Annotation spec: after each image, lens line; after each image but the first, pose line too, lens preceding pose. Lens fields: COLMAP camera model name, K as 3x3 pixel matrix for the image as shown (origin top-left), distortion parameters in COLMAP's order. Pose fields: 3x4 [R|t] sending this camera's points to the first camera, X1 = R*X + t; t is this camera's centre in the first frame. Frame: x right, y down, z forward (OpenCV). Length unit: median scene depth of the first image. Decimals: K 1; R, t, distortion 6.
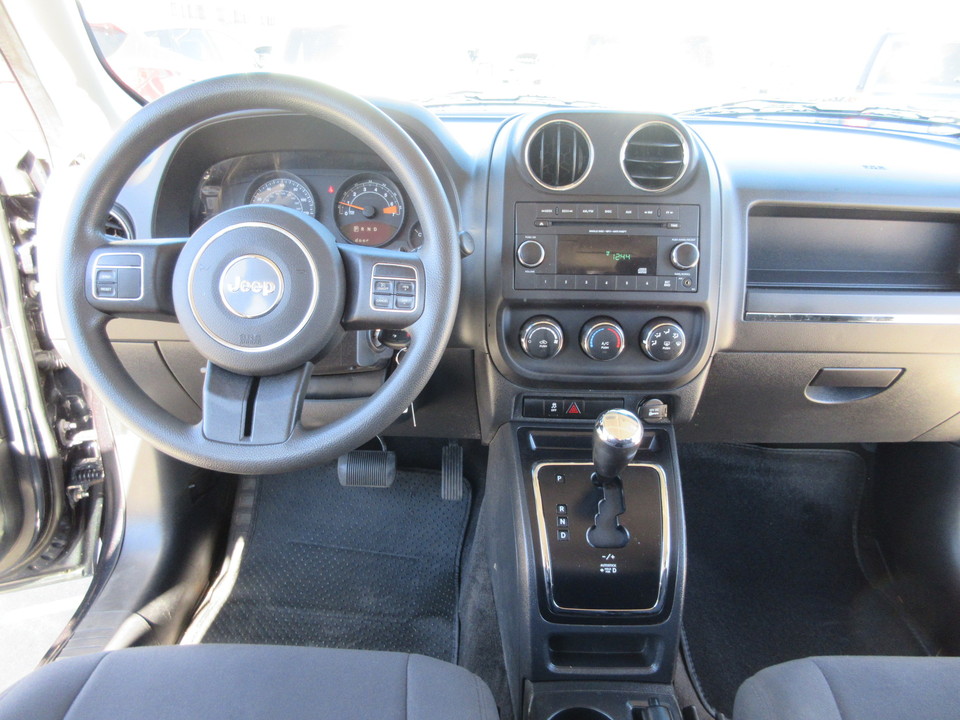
lens RADIAL K [[717.8, 0, 482.5], [0, 717.8, 362.4], [0, 0, 1]] dist [-0.009246, -0.002298]
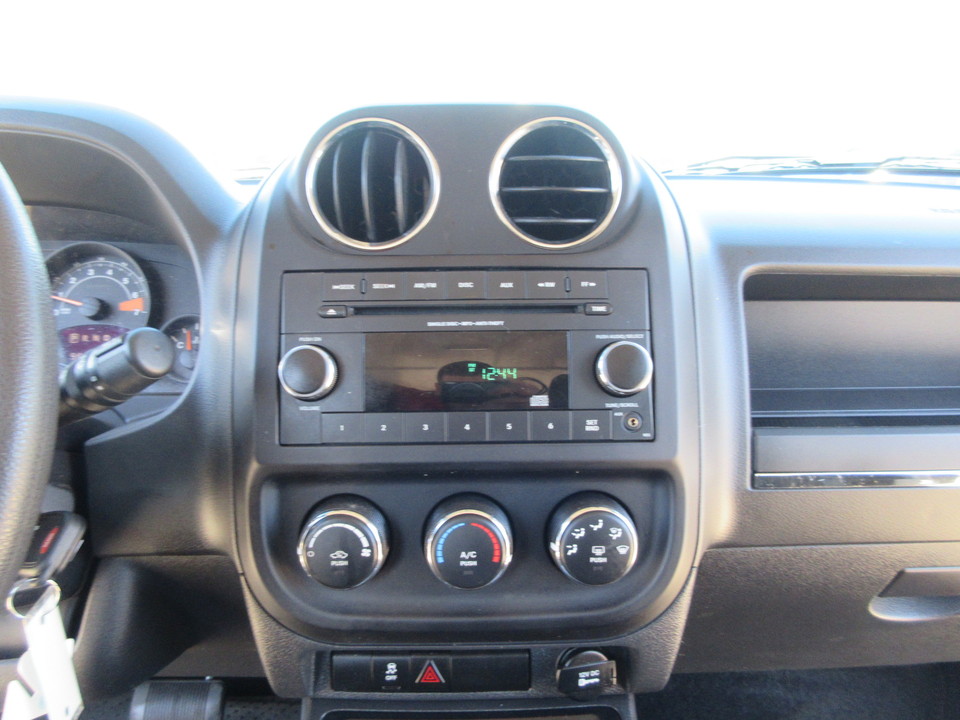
lens RADIAL K [[702.3, 0, 477.4], [0, 702.3, 360.0], [0, 0, 1]] dist [-0.008367, -0.007241]
pose [[0.999672, -0.025160, 0.004762, 0.176576], [0.025604, 0.985059, -0.170301, -0.073531], [-0.000406, 0.170367, 0.985381, 0.515155]]
